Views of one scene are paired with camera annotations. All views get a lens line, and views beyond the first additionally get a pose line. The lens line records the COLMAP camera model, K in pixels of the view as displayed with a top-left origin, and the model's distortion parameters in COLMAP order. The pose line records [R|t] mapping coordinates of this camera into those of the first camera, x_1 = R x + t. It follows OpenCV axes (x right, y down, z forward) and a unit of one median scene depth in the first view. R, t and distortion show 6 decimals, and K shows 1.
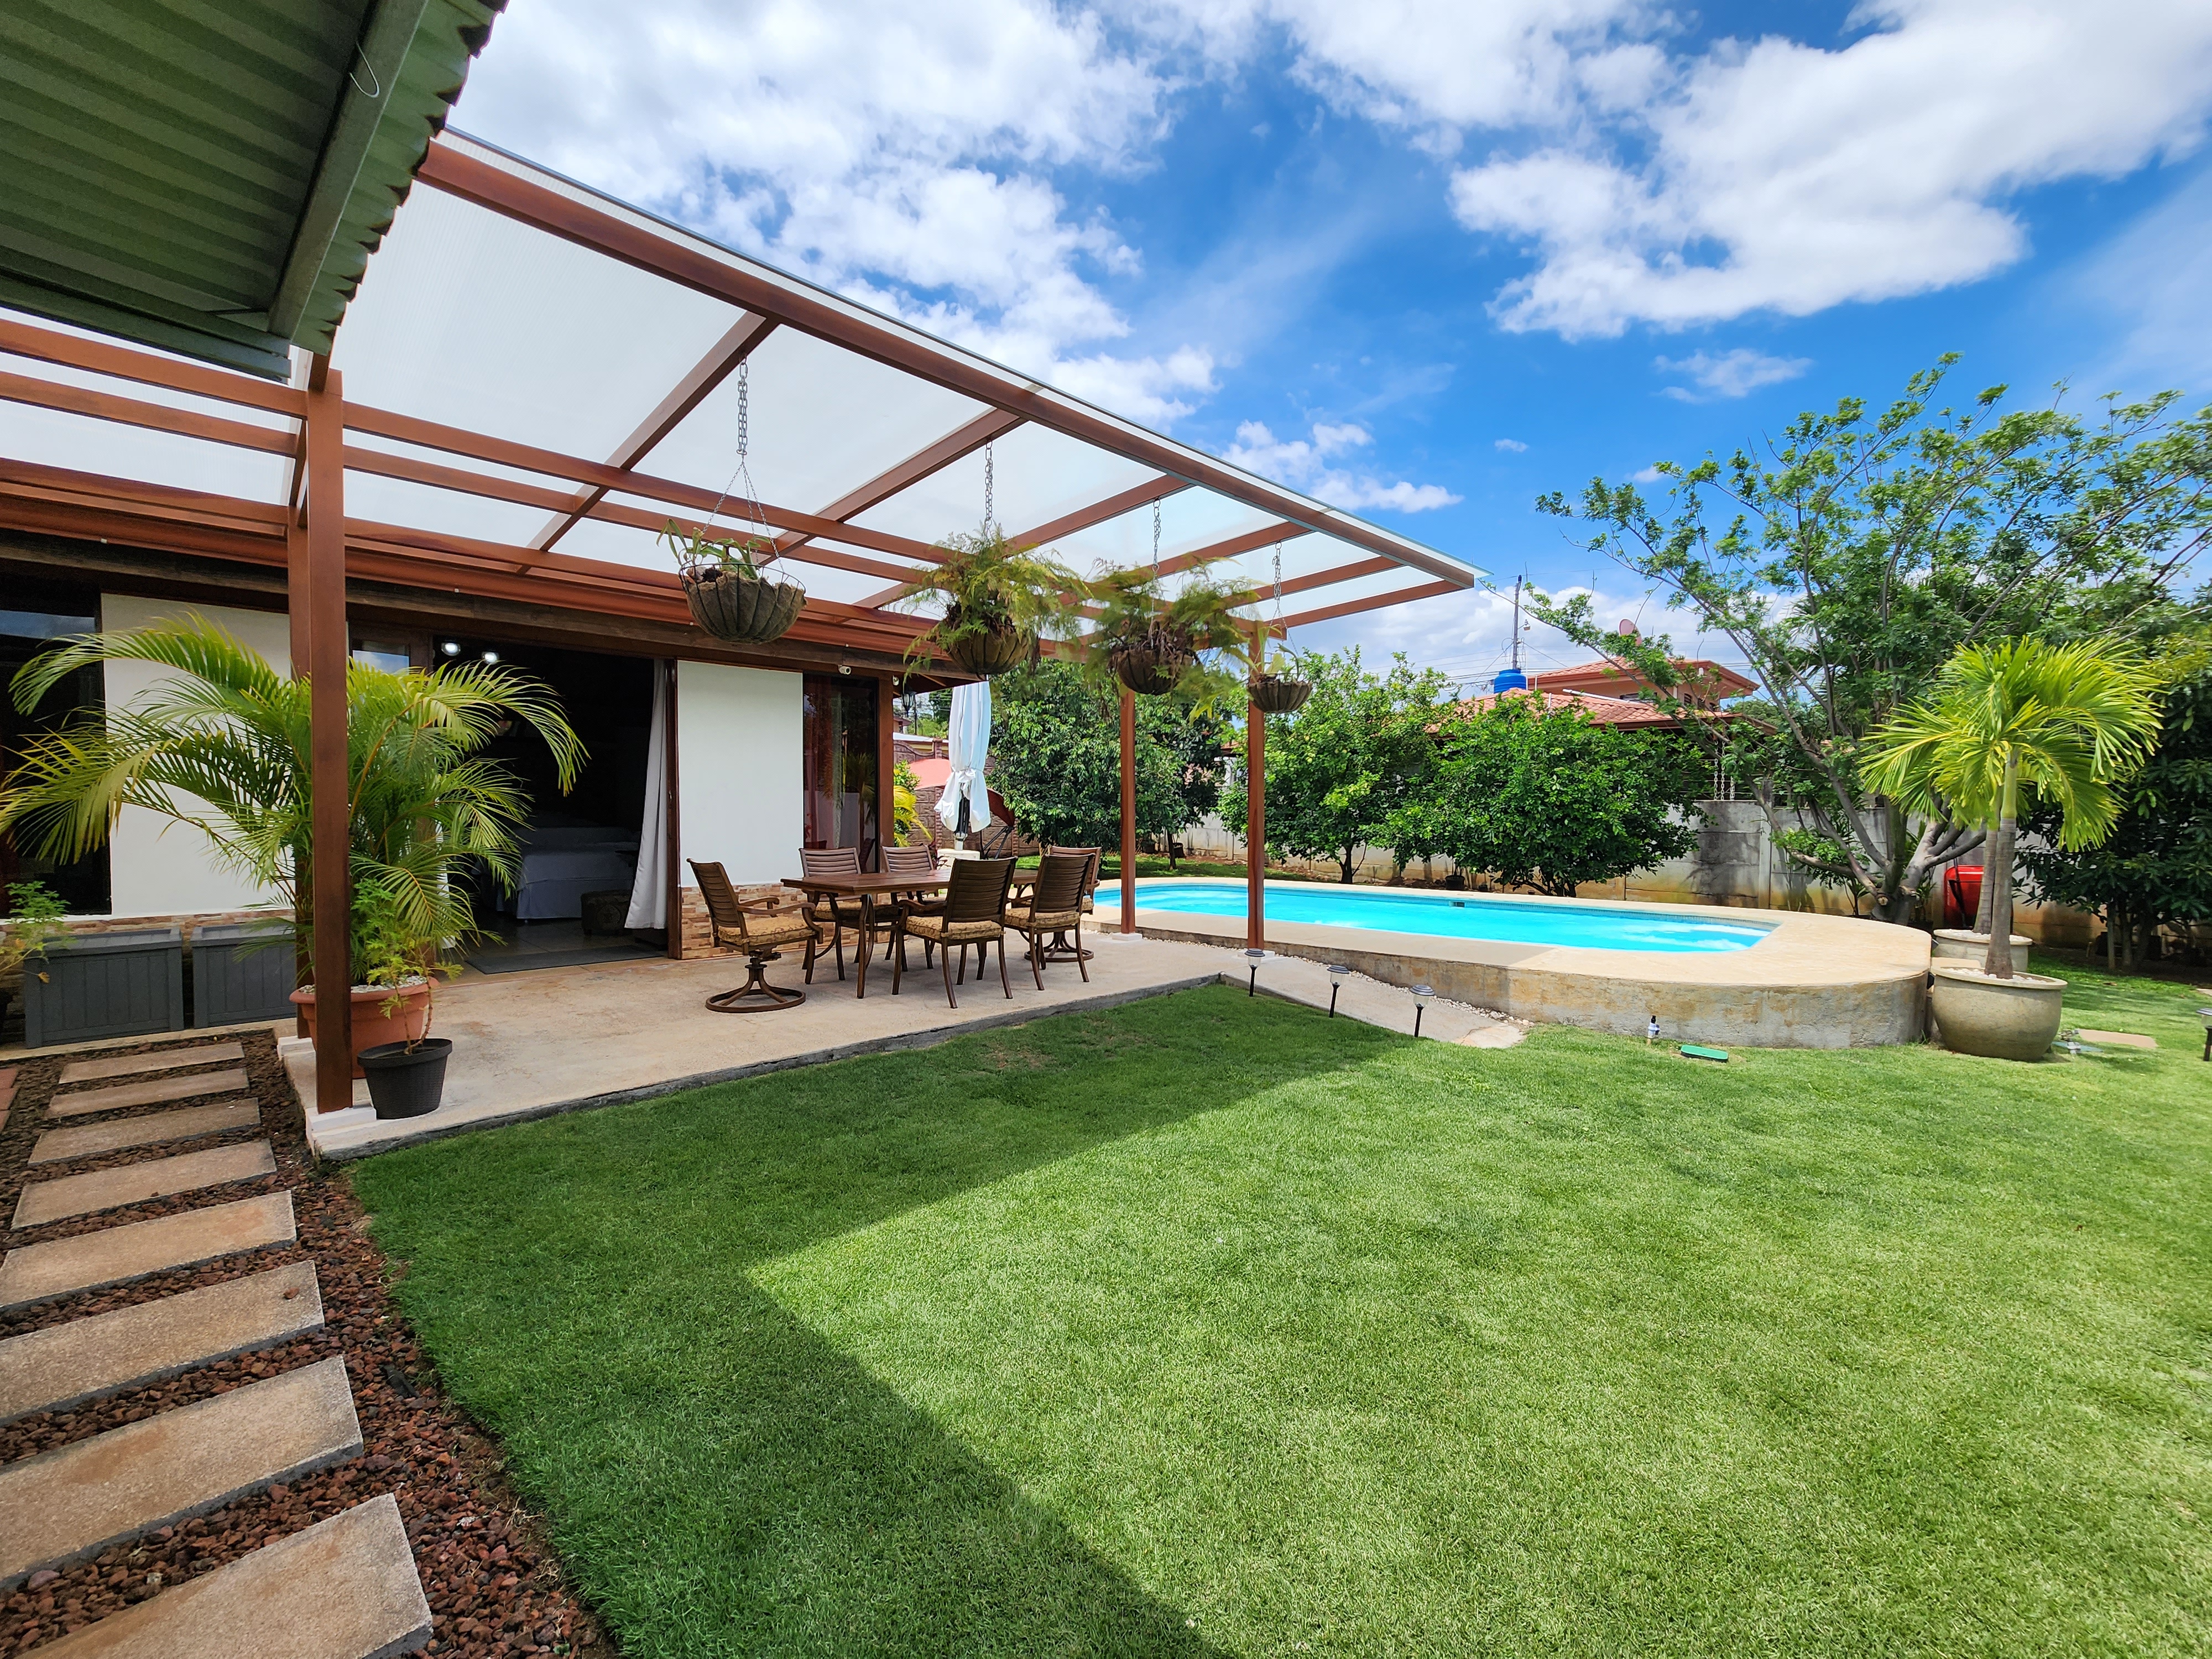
lens RADIAL K [[907.4, 0, 1108.7], [0, 907.4, 774.4], [0, 0, 1]] dist [-0.009843, -0.000135]
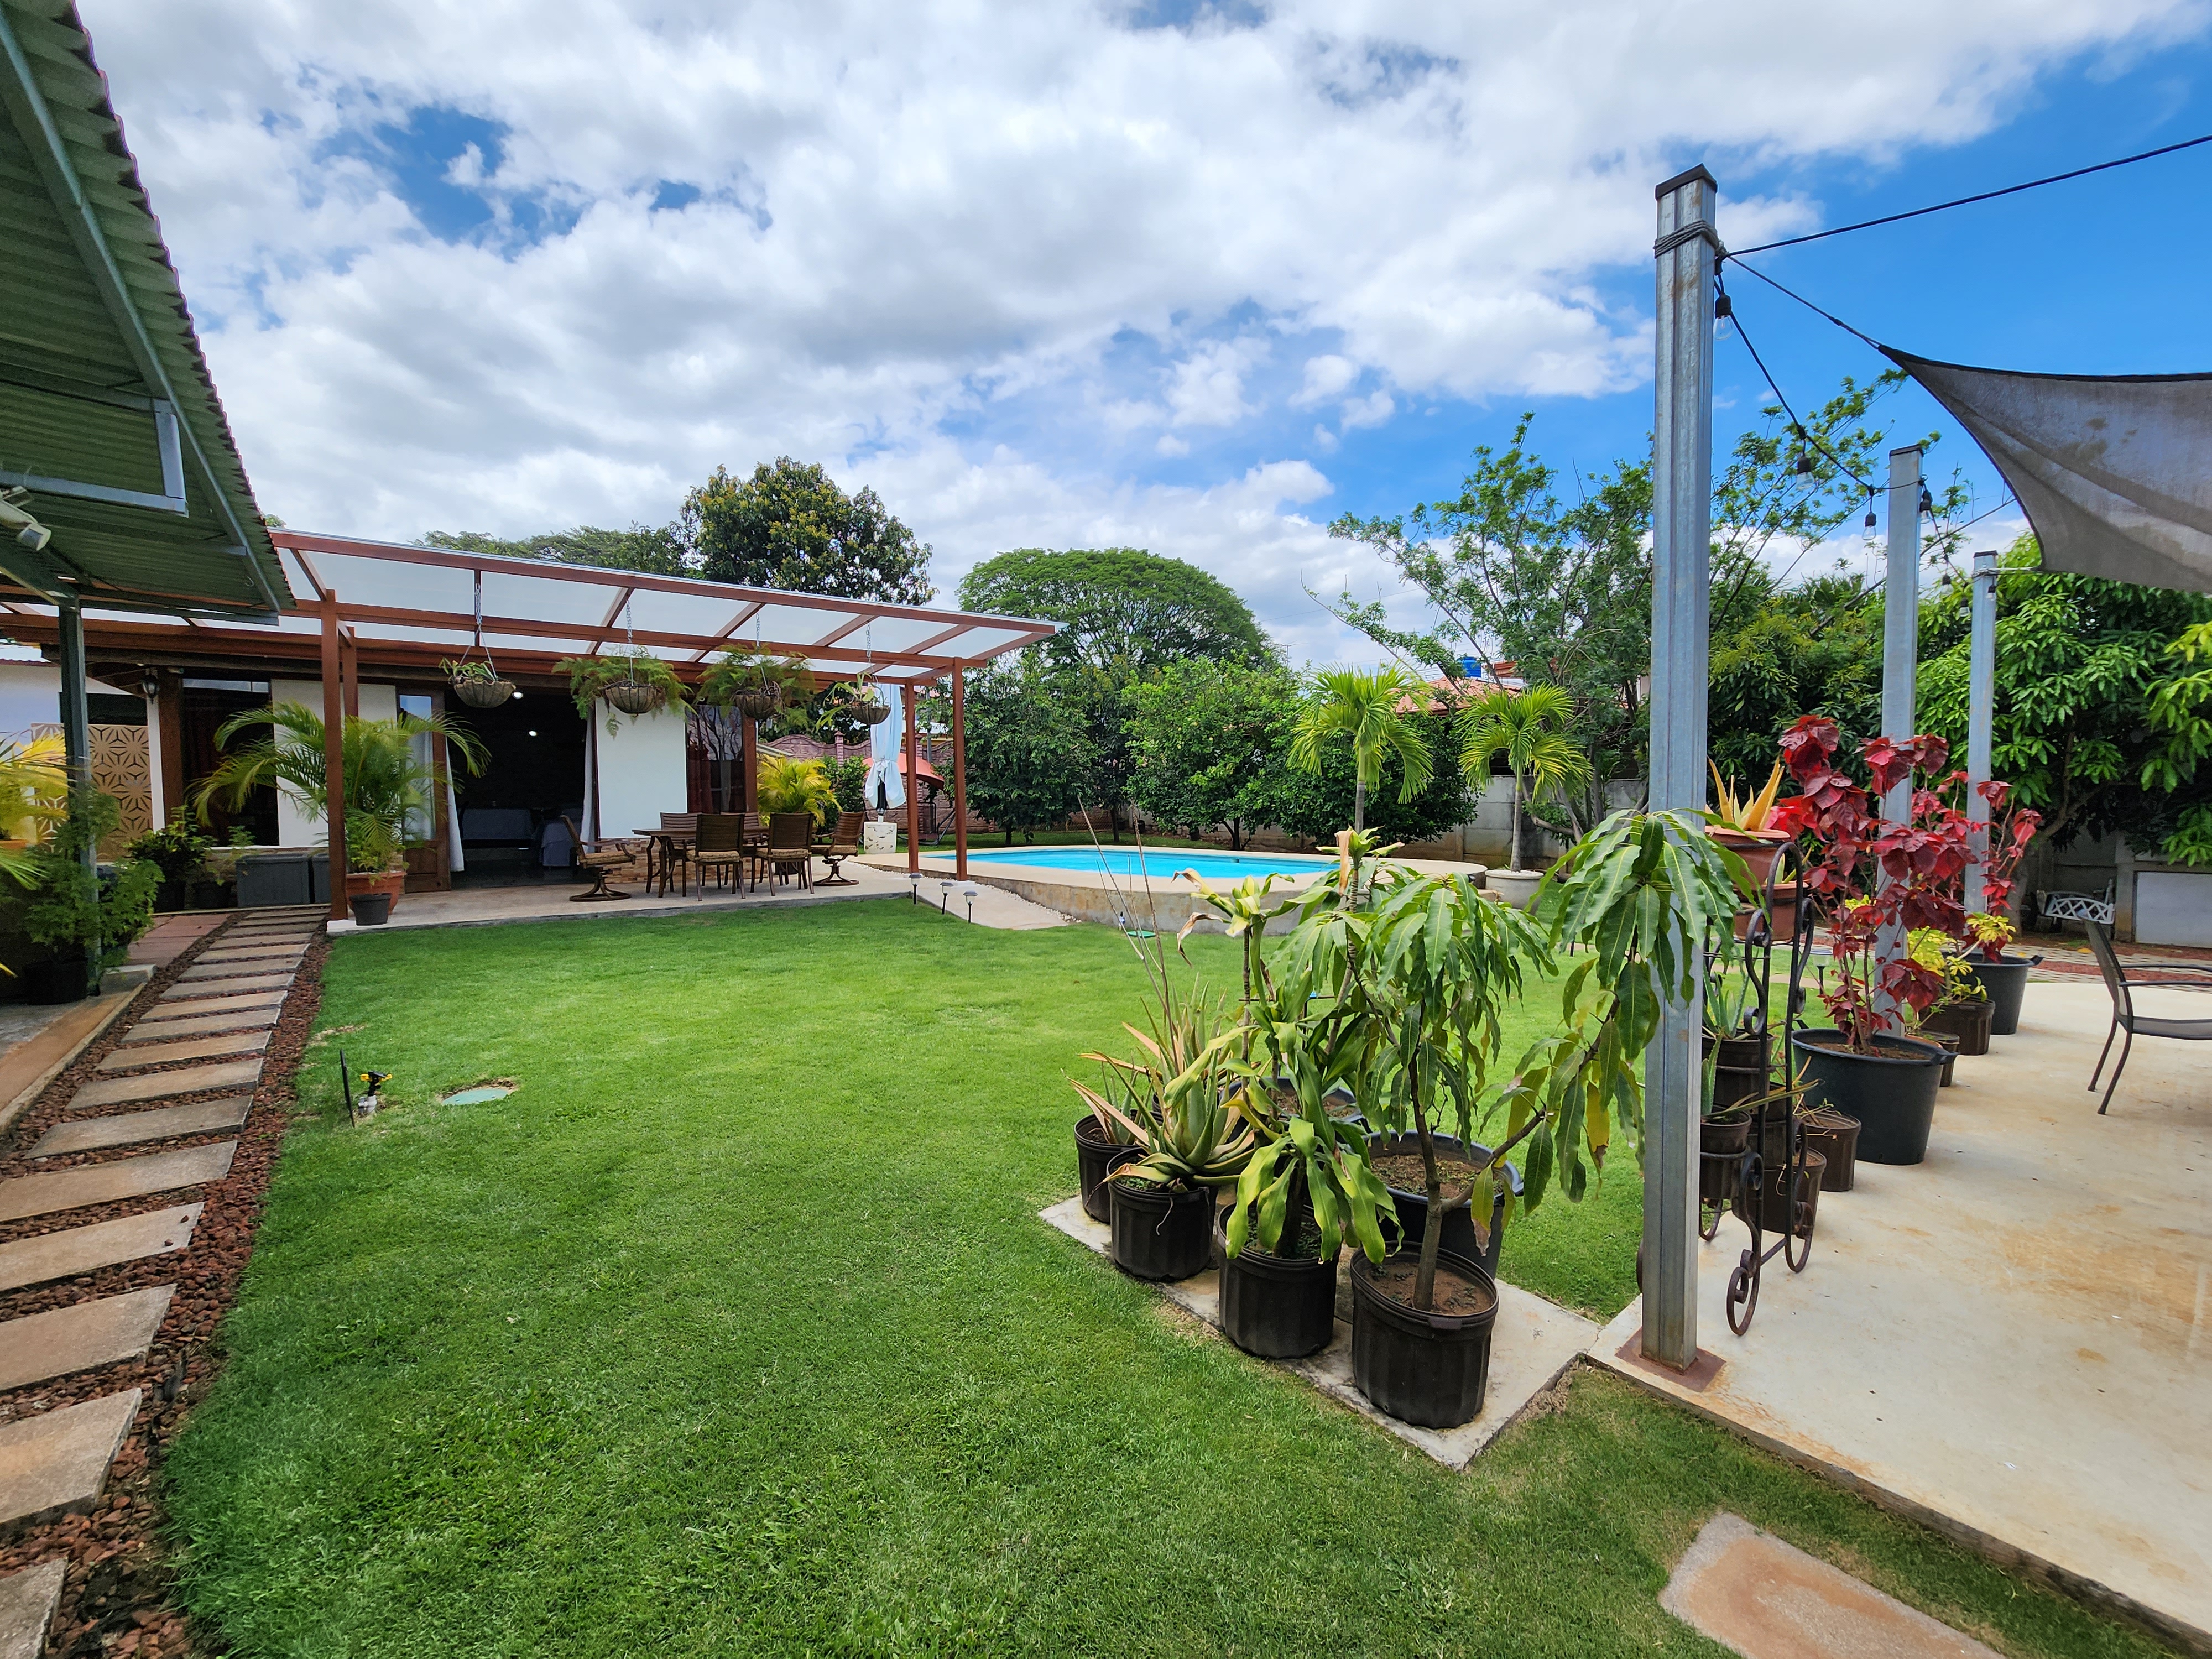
lens RADIAL K [[915.3, 0, 1115.1], [0, 915.3, 839.3], [0, 0, 1]] dist [-0.008916, -0.000494]
pose [[0.988457, -0.006050, -0.151380, 0.754835], [0.018842, 0.996354, 0.083210, 0.008013], [0.150325, -0.085102, 0.984967, -0.515397]]
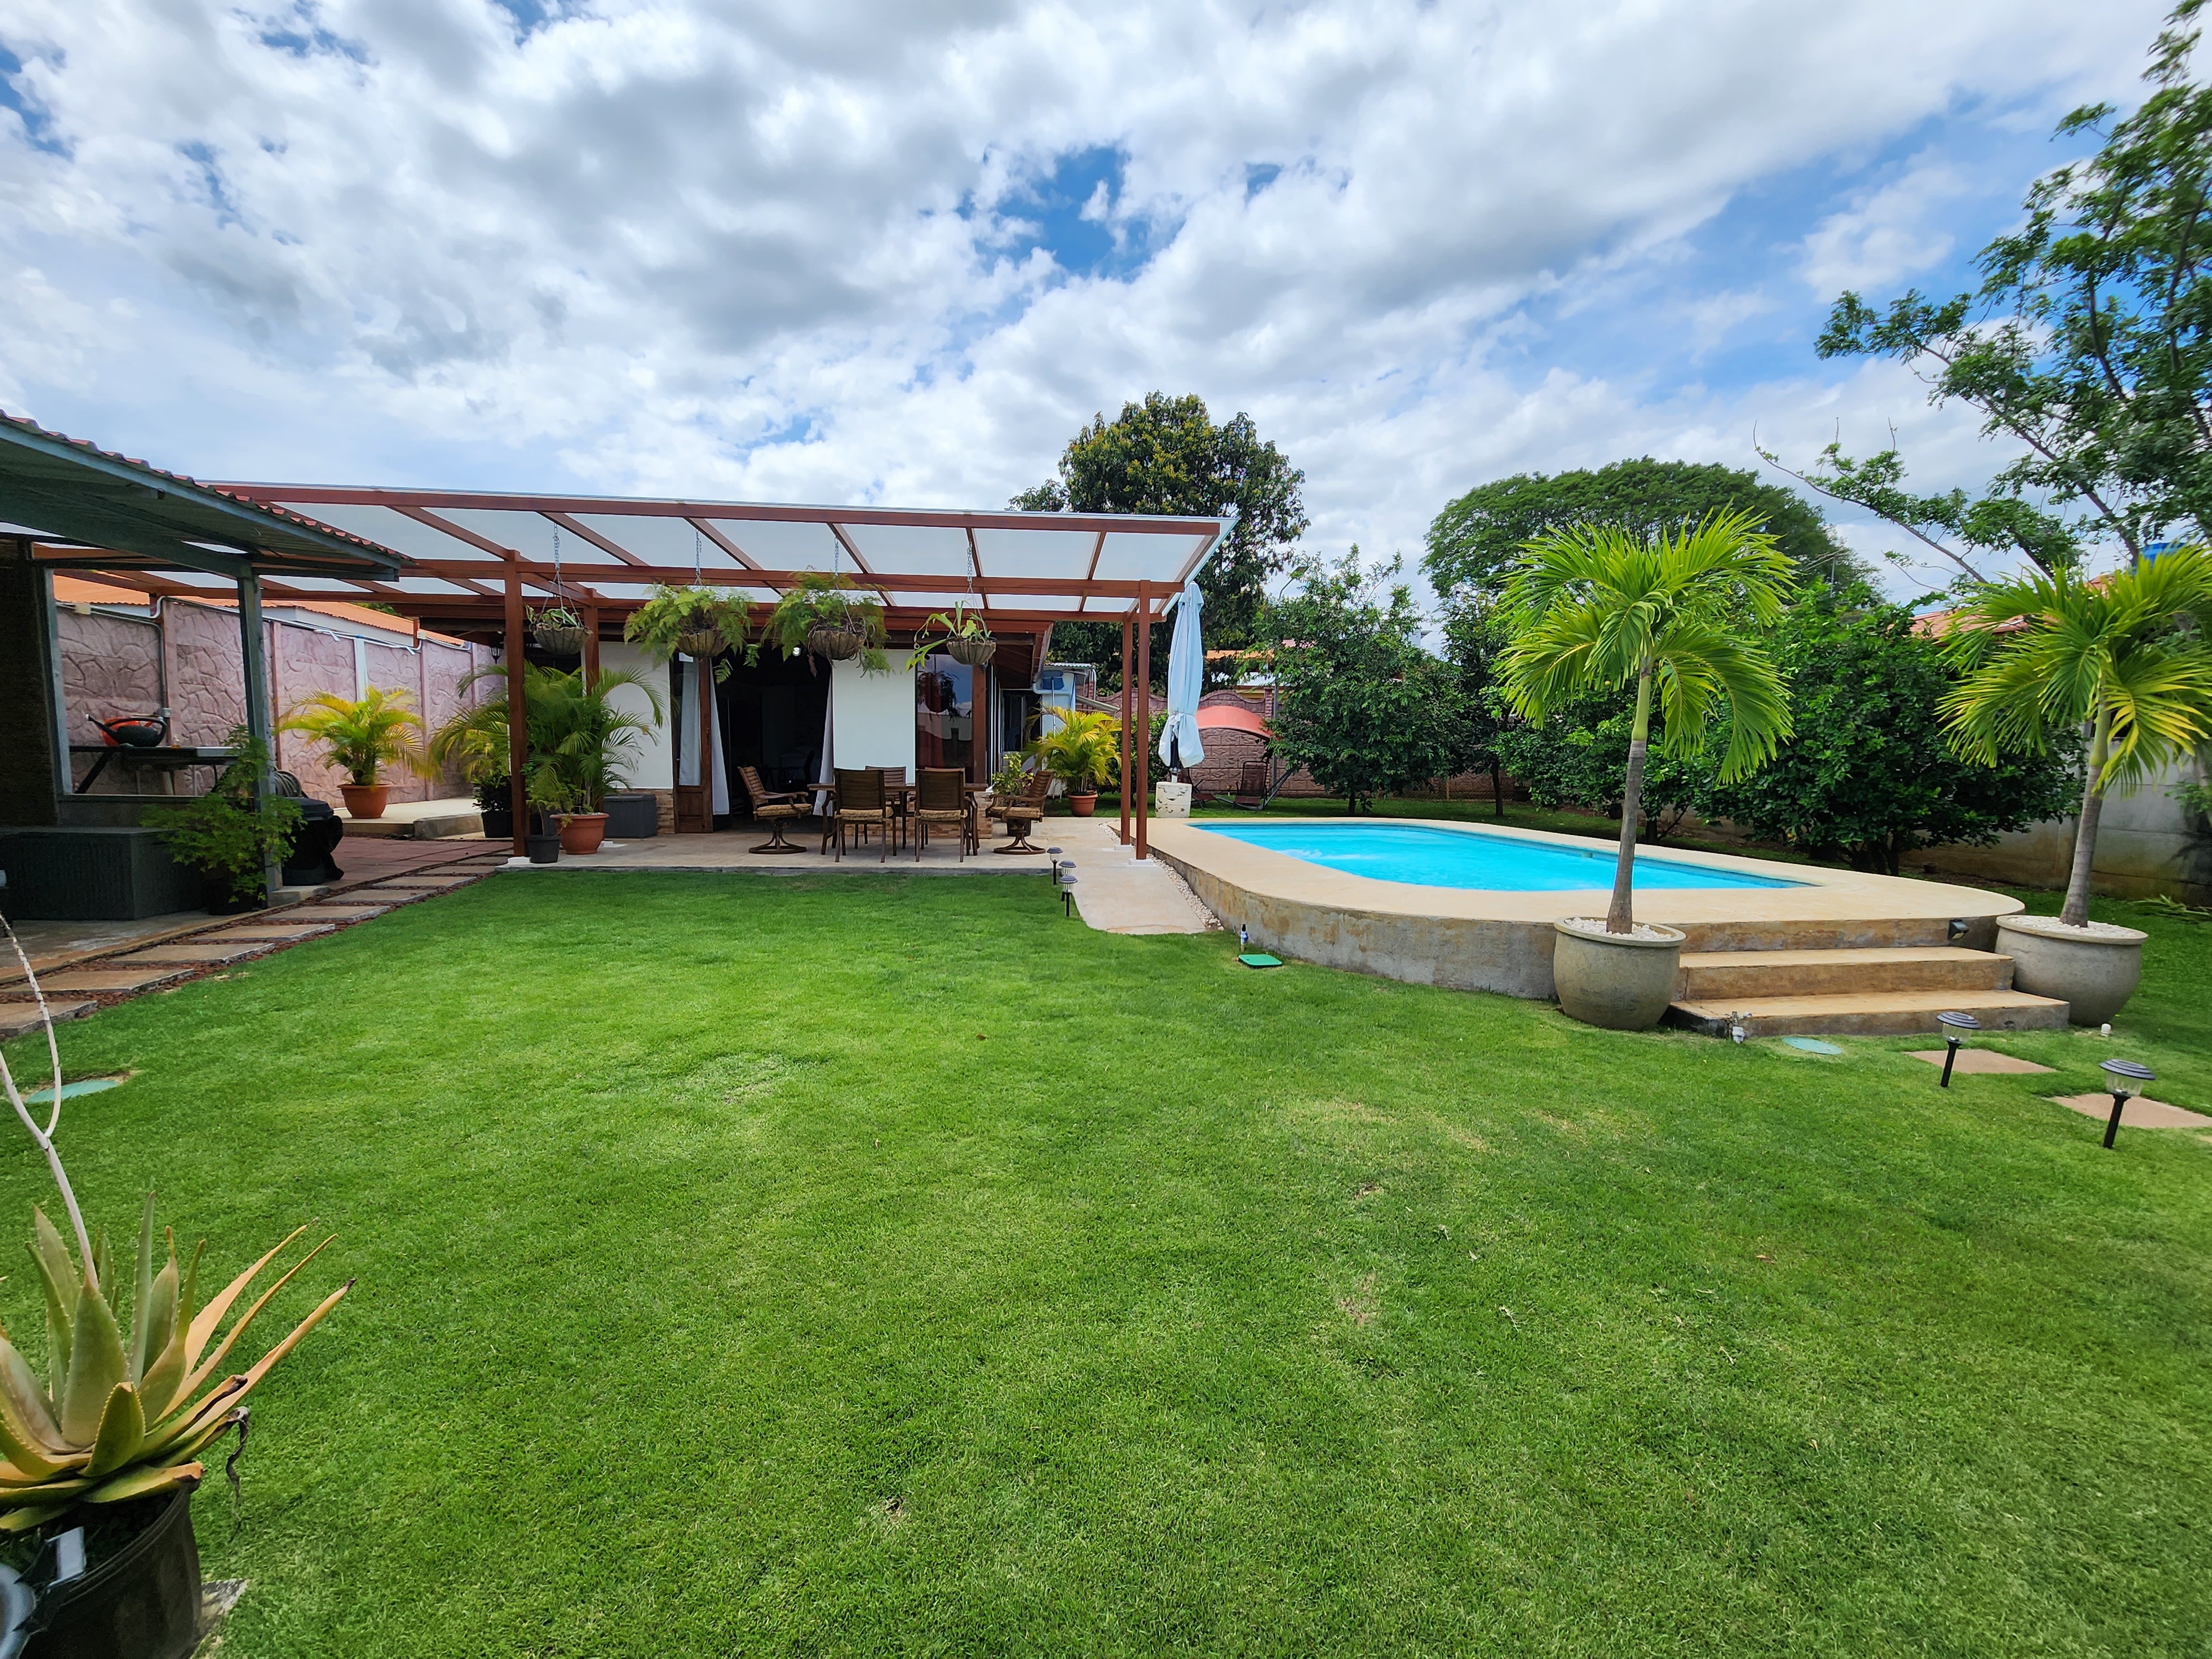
lens RADIAL K [[915.3, 0, 1115.1], [0, 915.3, 839.3], [0, 0, 1]] dist [-0.008916, -0.000494]
pose [[0.781622, 0.062345, -0.620629, 1.054738], [0.015493, 0.992745, 0.119238, 0.027802], [0.623560, -0.102814, 0.774985, 0.050467]]
